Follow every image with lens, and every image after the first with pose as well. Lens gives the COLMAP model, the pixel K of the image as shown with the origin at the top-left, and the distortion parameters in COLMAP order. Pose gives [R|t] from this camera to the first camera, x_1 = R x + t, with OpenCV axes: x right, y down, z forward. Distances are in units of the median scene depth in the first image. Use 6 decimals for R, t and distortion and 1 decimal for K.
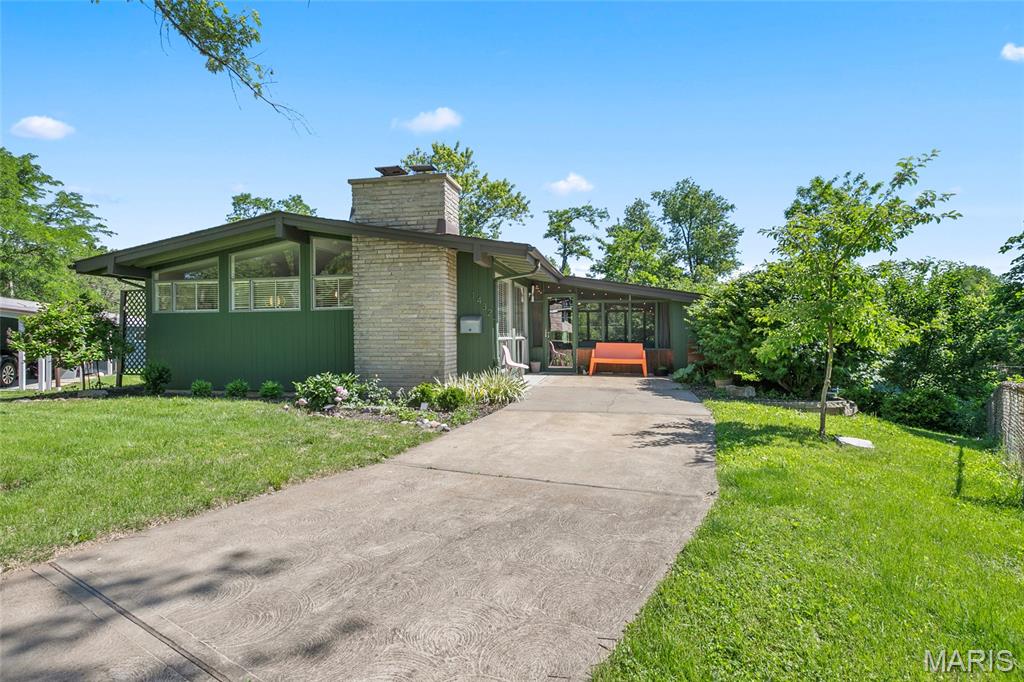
lens RADIAL K [[547.8, 0, 512.0], [0, 547.8, 341.0], [0, 0, 1]] dist [-0.008157, 0.000081]
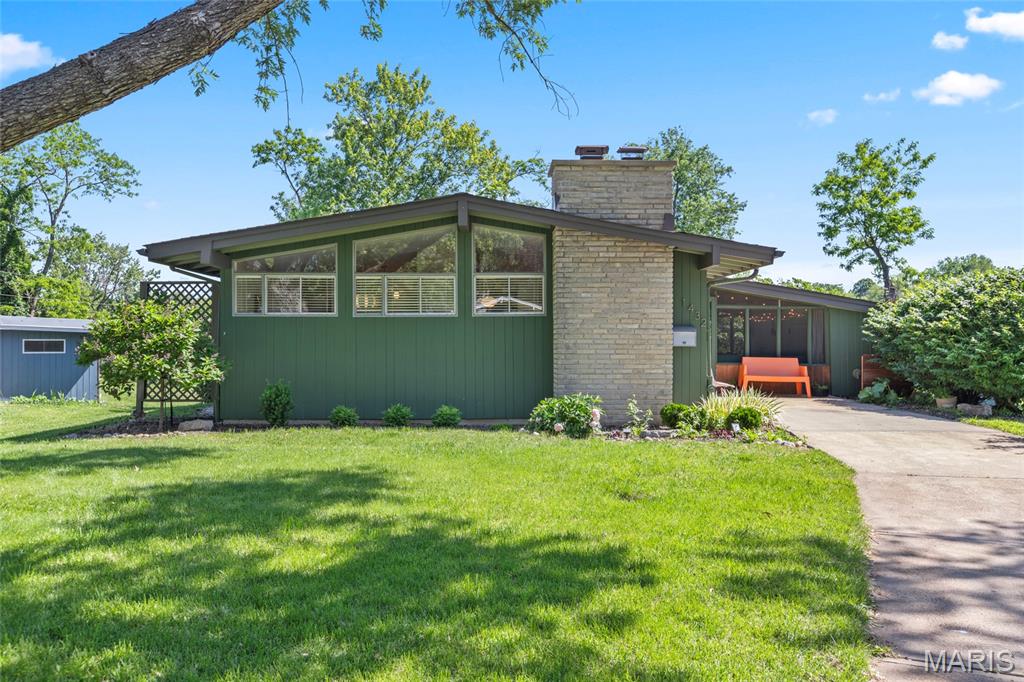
lens RADIAL K [[851.0, 0, 512.0], [0, 851.0, 341.0], [0, 0, 1]] dist [0.007116, 0.004458]
pose [[0.974870, 0.006520, 0.222681, -0.646931], [-0.004209, 0.999932, -0.010851, -0.007475], [-0.222737, 0.009641, 0.974831, -0.239065]]
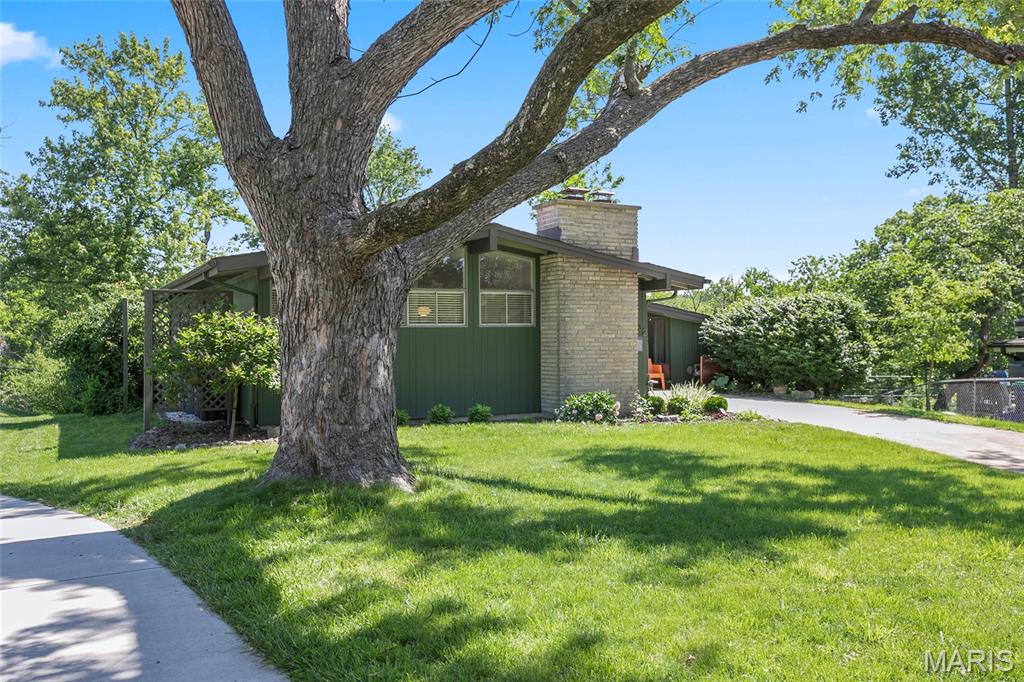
lens RADIAL K [[930.5, 0, 512.0], [0, 930.5, 341.0], [0, 0, 1]] dist [-0.002942, -0.004036]
pose [[0.775735, 0.001926, 0.631056, -1.450121], [0.002248, 0.999981, -0.005815, -0.025024], [-0.631055, 0.005930, 0.775715, -0.275643]]
